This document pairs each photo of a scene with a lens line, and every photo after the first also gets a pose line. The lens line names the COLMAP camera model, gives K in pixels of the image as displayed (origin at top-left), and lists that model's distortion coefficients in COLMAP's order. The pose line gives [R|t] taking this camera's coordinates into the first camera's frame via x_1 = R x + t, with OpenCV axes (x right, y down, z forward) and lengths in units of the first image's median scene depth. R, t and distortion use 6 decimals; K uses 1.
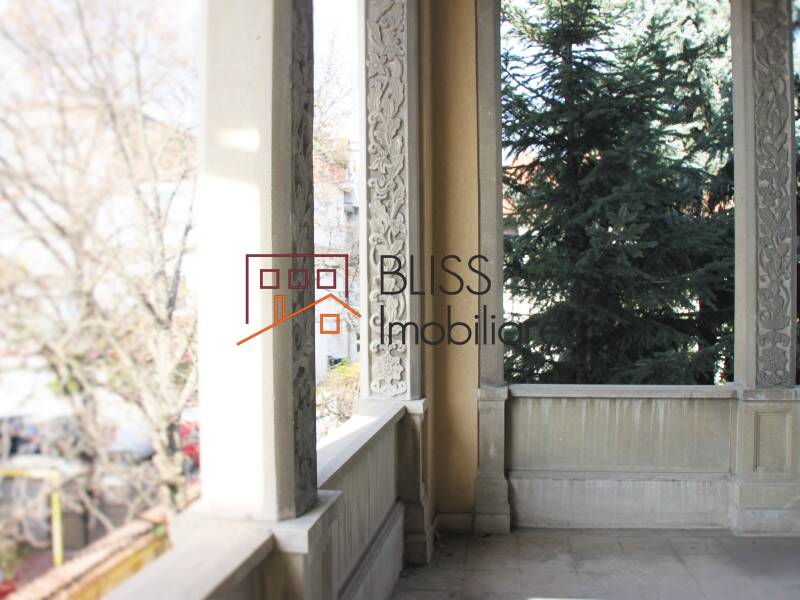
lens RADIAL K [[742.7, 0, 394.1], [0, 742.7, 313.8], [0, 0, 1]] dist [-0.176917, 0.128195]
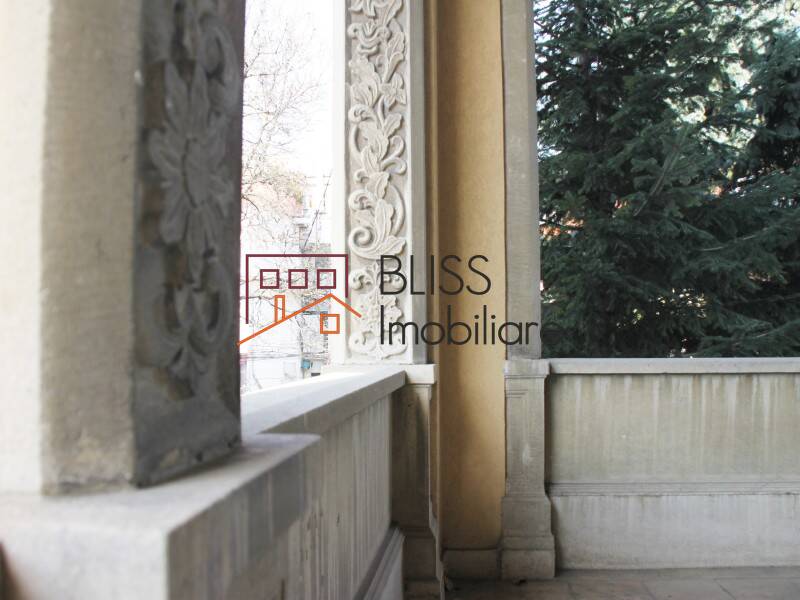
lens RADIAL K [[742.7, 0, 394.1], [0, 742.7, 313.8], [0, 0, 1]] dist [-0.176917, 0.128195]
pose [[0.998064, 0.005465, 0.061955, -0.029557], [-0.001148, 0.997581, -0.069498, 0.106941], [-0.062185, 0.069293, 0.995656, 0.339001]]
